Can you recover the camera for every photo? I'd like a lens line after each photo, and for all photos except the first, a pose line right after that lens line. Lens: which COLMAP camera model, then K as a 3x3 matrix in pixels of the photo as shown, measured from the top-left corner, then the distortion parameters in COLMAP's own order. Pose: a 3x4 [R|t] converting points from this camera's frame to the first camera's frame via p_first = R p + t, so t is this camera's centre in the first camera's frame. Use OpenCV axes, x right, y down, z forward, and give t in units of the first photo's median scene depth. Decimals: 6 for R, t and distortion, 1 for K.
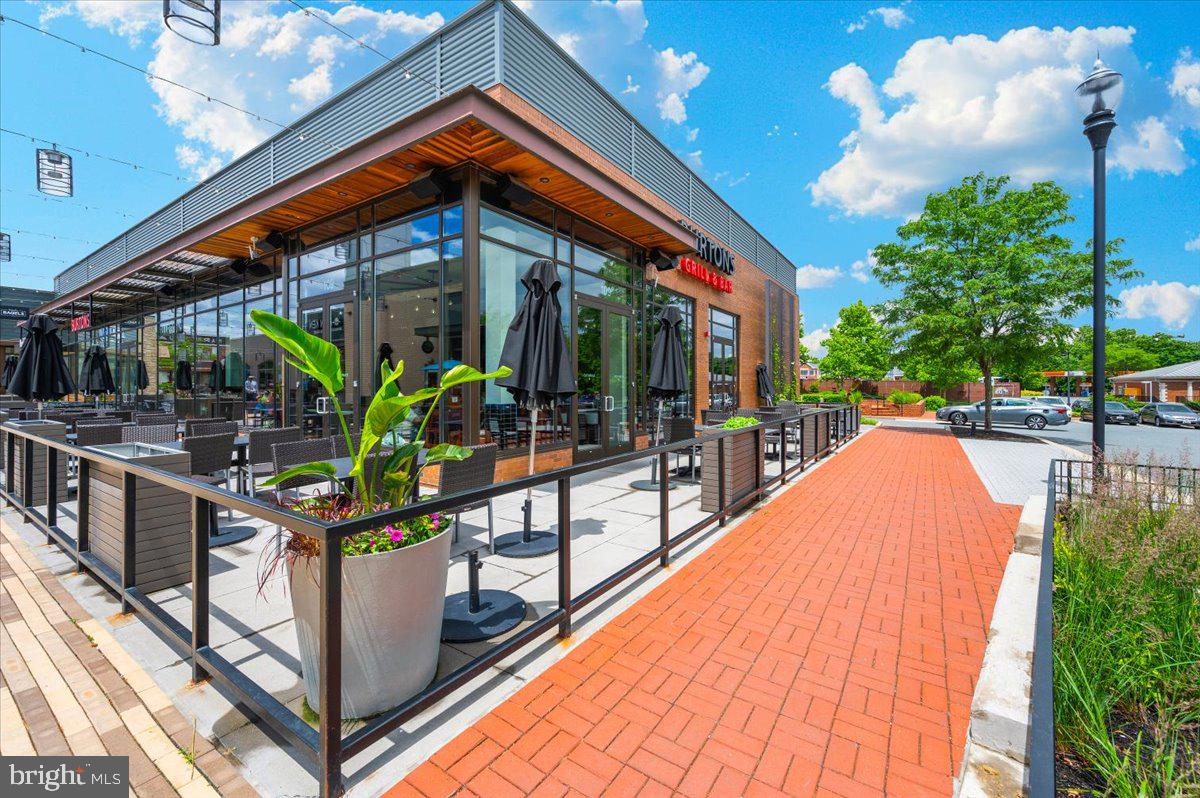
lens RADIAL K [[481.2, 0, 606.4], [0, 481.2, 384.6], [0, 0, 1]] dist [-0.000019, 0.000036]
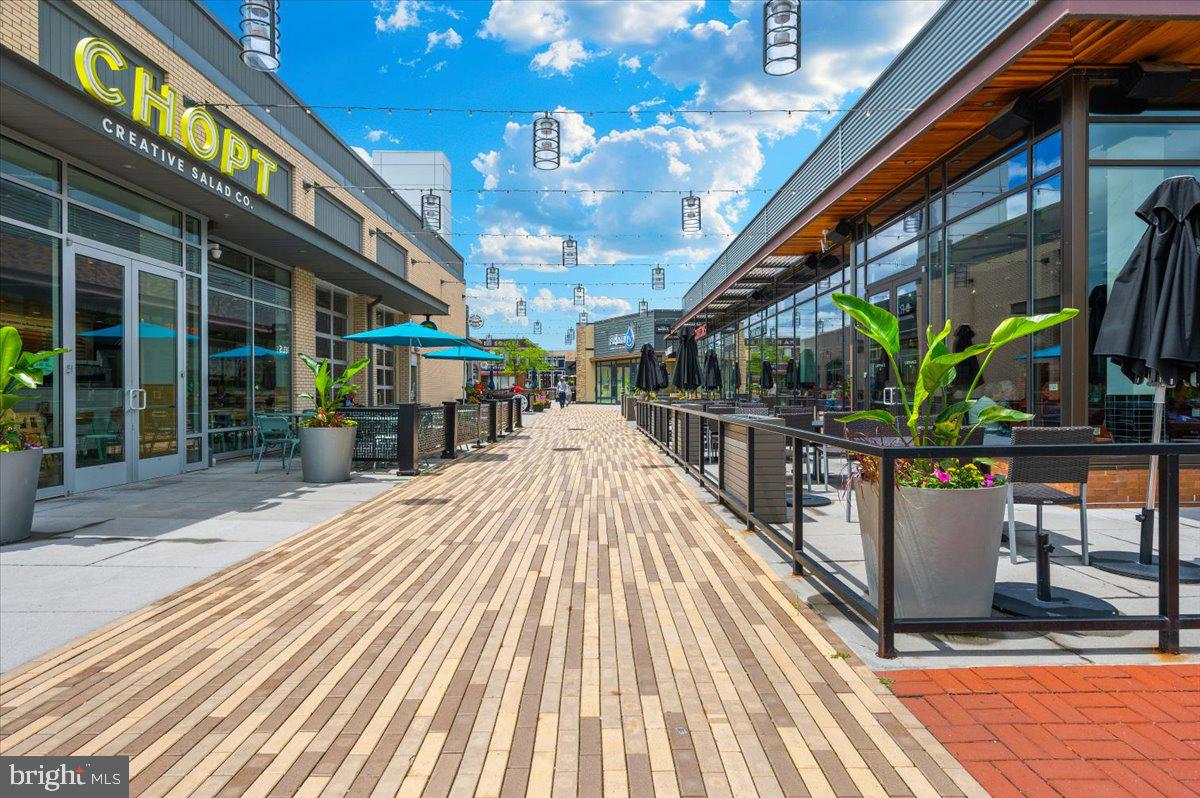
lens RADIAL K [[622.7, 0, 600.0], [0, 622.7, 399.0], [0, 0, 1]] dist [-0.000685, 0.000373]
pose [[0.562064, 0.005907, -0.827072, 0.101827], [0.006045, 0.999918, 0.011250, 0.036224], [0.827071, -0.011323, 0.561983, -0.155389]]
